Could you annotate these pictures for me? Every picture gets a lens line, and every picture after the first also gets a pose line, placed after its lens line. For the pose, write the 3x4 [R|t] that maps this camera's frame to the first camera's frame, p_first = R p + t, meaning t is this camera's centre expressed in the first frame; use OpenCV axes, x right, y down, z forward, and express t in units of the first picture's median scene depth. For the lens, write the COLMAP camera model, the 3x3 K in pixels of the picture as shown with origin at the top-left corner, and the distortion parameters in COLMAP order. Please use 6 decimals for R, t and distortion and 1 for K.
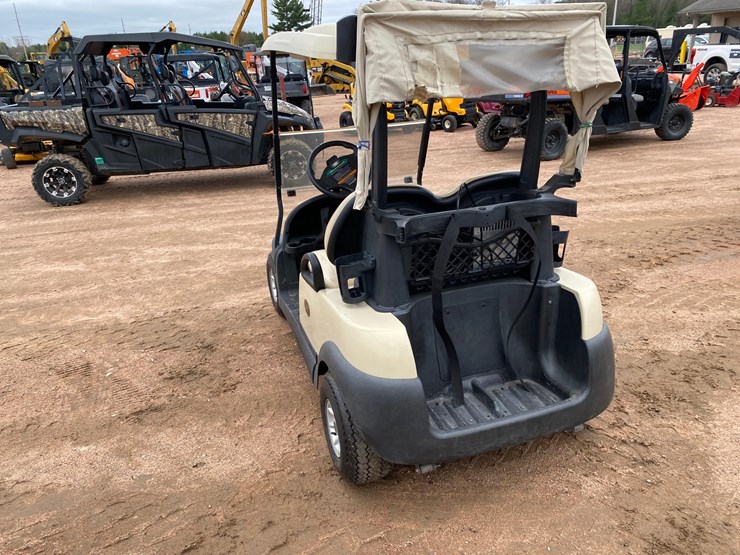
lens RADIAL K [[568.5, 0, 371.6], [0, 568.5, 279.3], [0, 0, 1]] dist [0.018435, -0.005597]
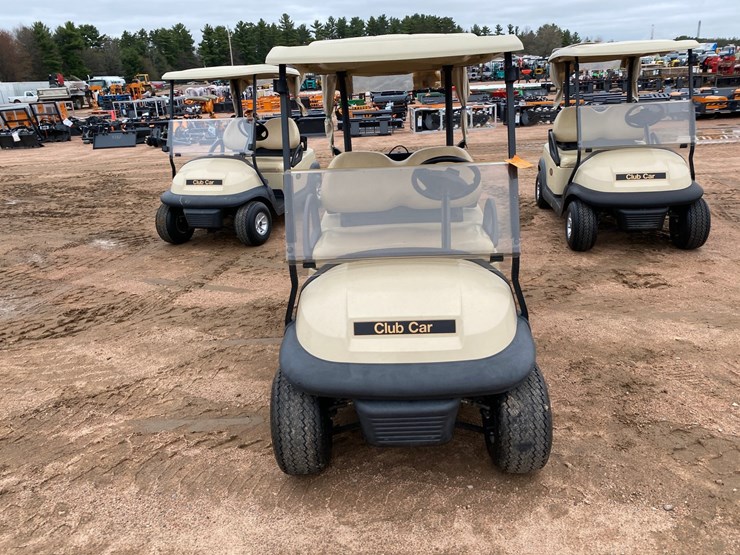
lens RADIAL K [[564.8, 0, 377.6], [0, 564.8, 274.1], [0, 0, 1]] dist [0.023604, -0.018140]
pose [[-0.928011, -0.035988, 0.370811, -0.278930], [0.216462, 0.757996, 0.615294, -0.623065], [-0.303216, 0.651266, -0.695639, 1.647925]]
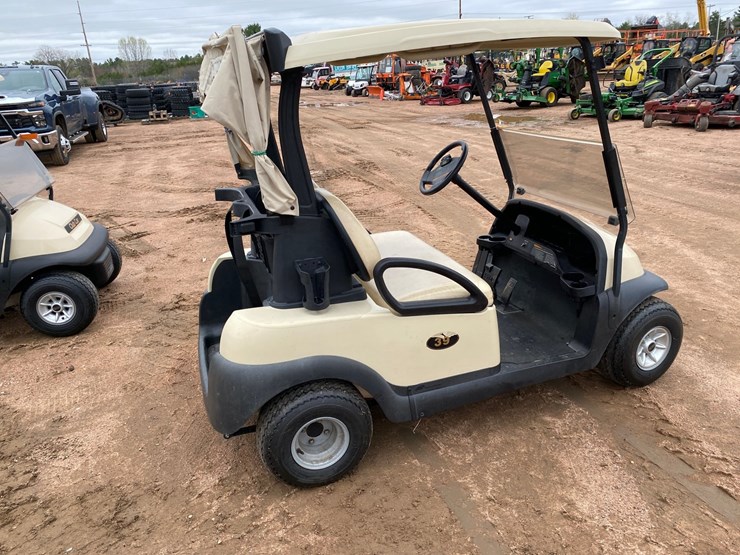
lens RADIAL K [[565.3, 0, 377.3], [0, 565.3, 264.3], [0, 0, 1]] dist [0.020183, -0.012048]
pose [[0.009522, 0.369752, -0.929082, 0.864981], [-0.314759, 0.883002, 0.348188, -0.327269], [0.949124, 0.289122, 0.124791, 0.746533]]
